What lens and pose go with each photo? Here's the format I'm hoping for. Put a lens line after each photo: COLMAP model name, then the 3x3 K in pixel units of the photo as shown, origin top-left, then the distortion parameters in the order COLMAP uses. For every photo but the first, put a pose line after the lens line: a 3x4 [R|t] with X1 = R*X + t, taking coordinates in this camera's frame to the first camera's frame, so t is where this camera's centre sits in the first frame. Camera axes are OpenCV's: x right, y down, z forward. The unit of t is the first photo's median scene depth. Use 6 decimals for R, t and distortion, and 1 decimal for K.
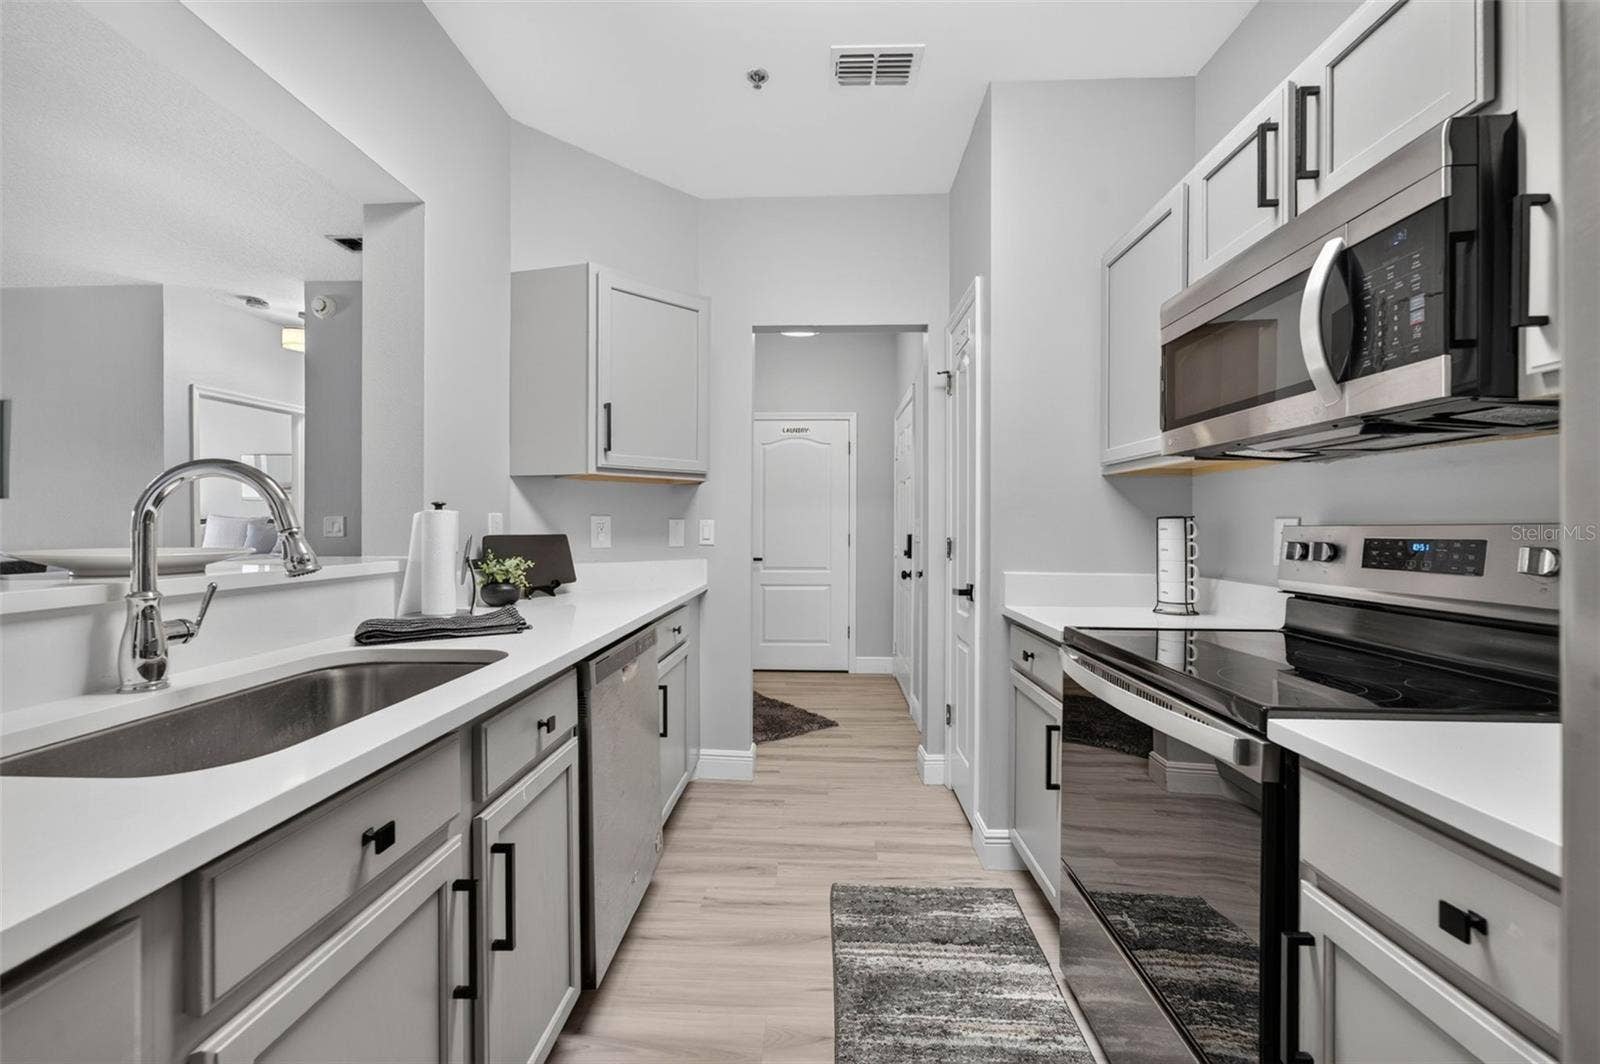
lens RADIAL K [[639.1, 0, 802.1], [0, 639.1, 540.6], [0, 0, 1]] dist [-0.011616, 0.010562]
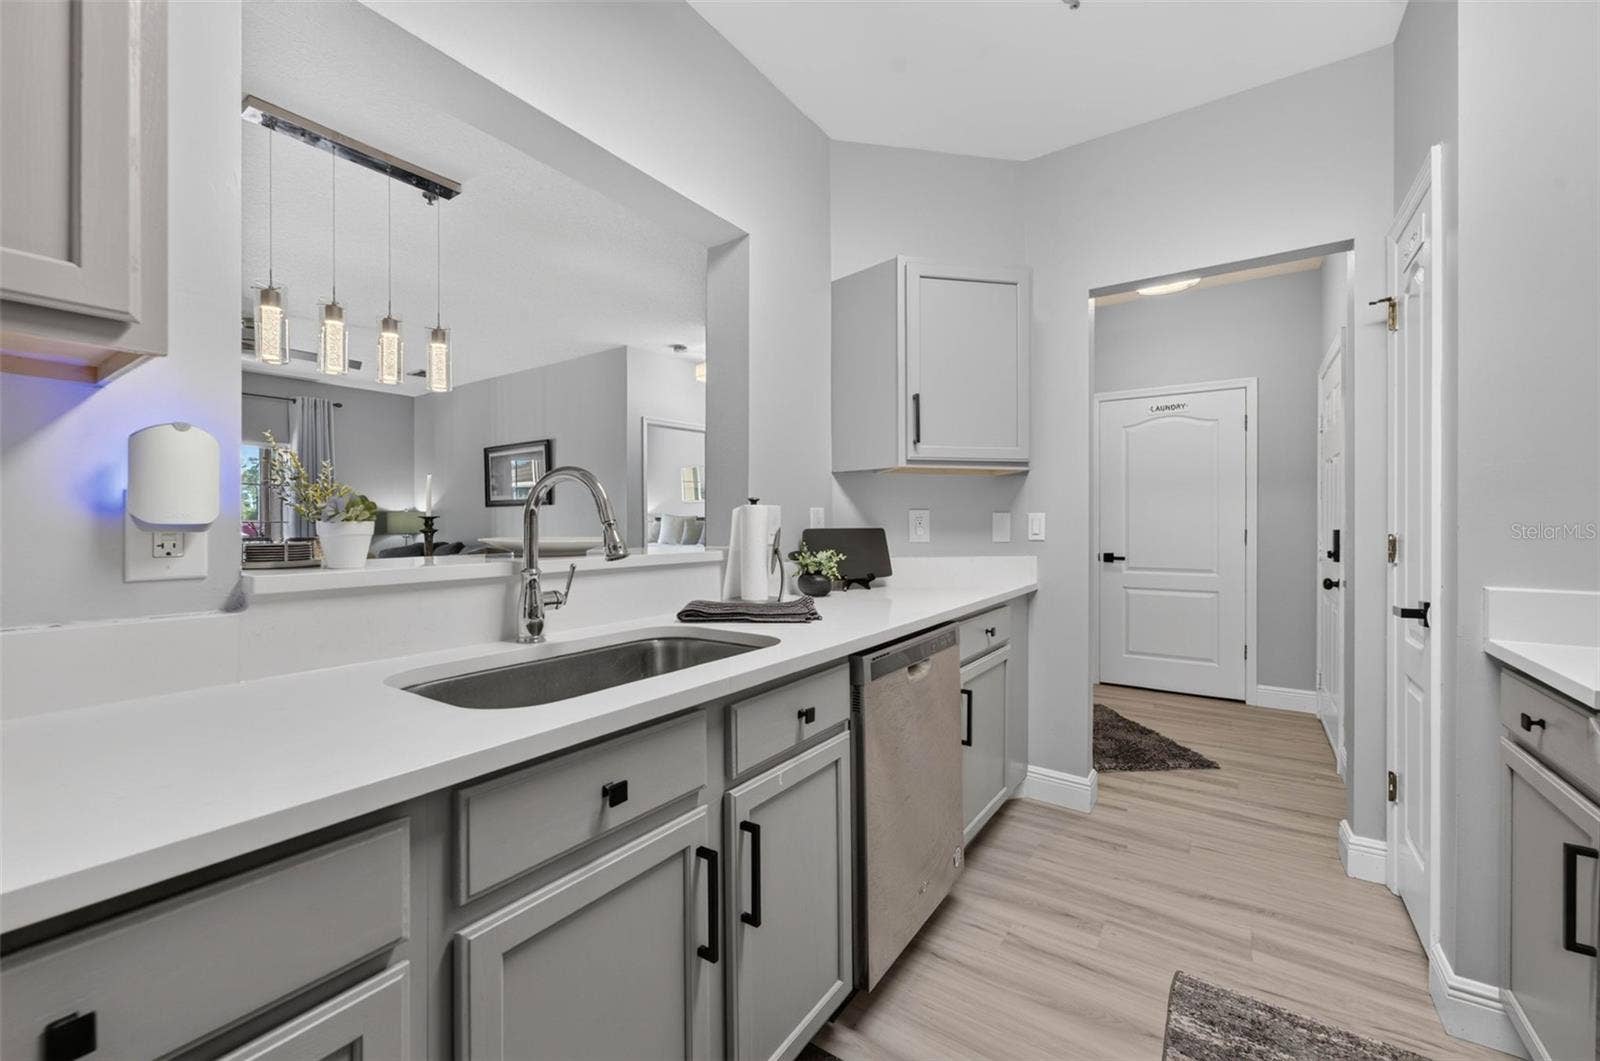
lens RADIAL K [[638.9, 0, 800.0], [0, 638.9, 530.5], [0, 0, 1]] dist [0.000969, 0.000290]
pose [[0.843905, 0.003362, -0.536482, 0.076427], [-0.007885, 0.999950, -0.006137, 0.001320], [0.536435, 0.009409, 0.843889, 0.074818]]
